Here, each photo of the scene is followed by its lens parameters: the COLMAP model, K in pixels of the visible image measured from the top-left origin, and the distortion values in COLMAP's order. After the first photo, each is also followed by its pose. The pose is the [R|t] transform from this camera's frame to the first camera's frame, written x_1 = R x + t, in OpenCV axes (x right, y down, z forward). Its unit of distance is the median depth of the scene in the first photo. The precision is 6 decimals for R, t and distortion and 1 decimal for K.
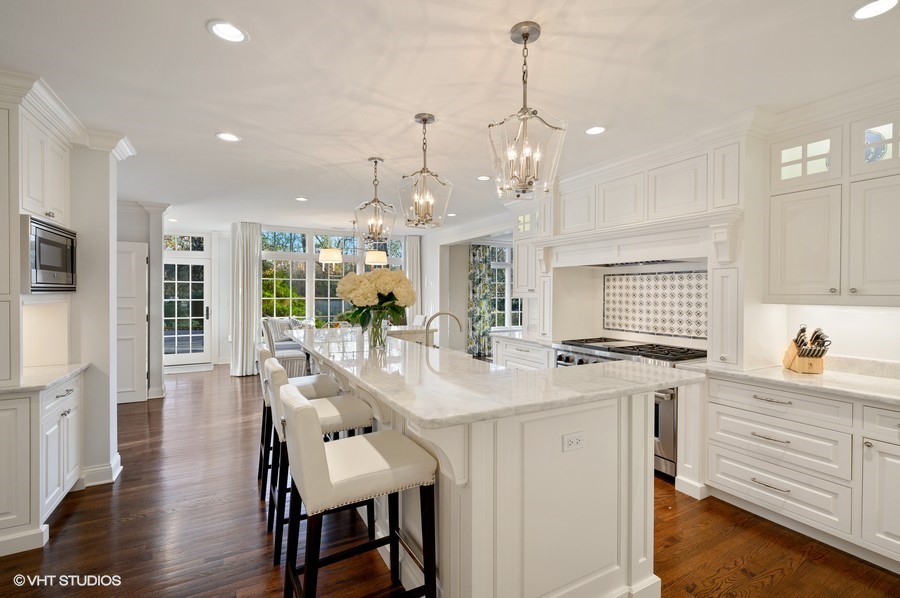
lens RADIAL K [[408.0, 0, 464.8], [0, 408.0, 297.0], [0, 0, 1]] dist [0.000078, 0.000050]
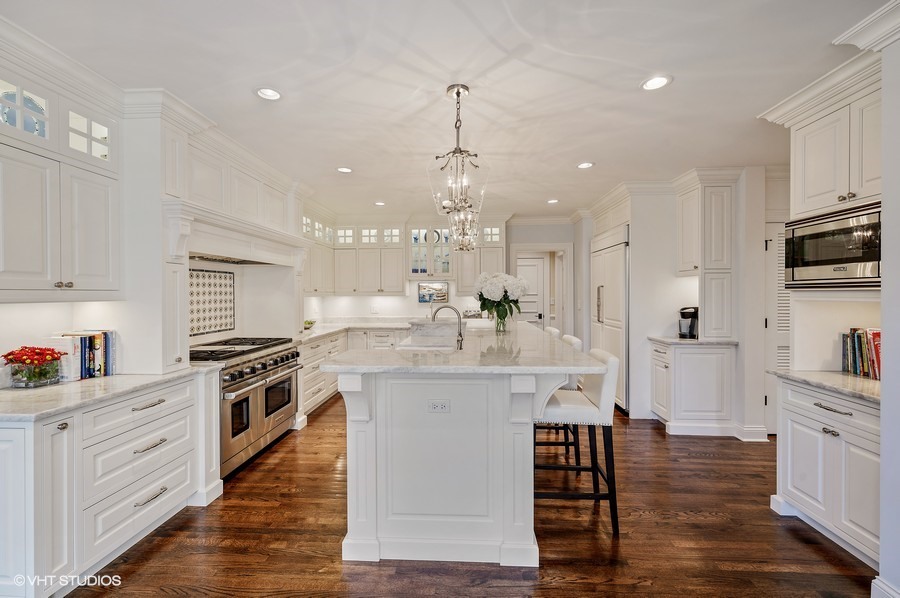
lens RADIAL K [[388.6, 0, 450.3], [0, 388.6, 296.2], [0, 0, 1]] dist [0.003974, -0.000899]
pose [[-0.834409, -0.001439, 0.551143, -0.709368], [0.012134, 0.999706, 0.020982, -0.013445], [-0.551012, 0.024195, -0.834147, 1.965077]]
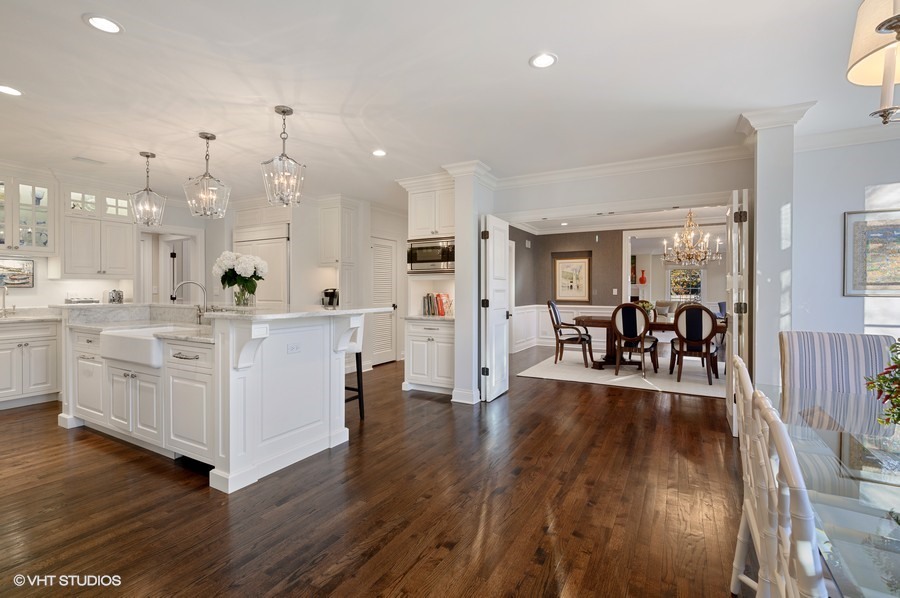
lens RADIAL K [[408.0, 0, 448.6], [0, 408.0, 293.5], [0, 0, 1]] dist [0.000078, 0.000050]
pose [[-0.865628, 0.002683, -0.500680, -0.106893], [-0.008066, 0.999781, 0.019303, 0.047857], [0.500623, 0.020747, -0.865417, 2.459833]]
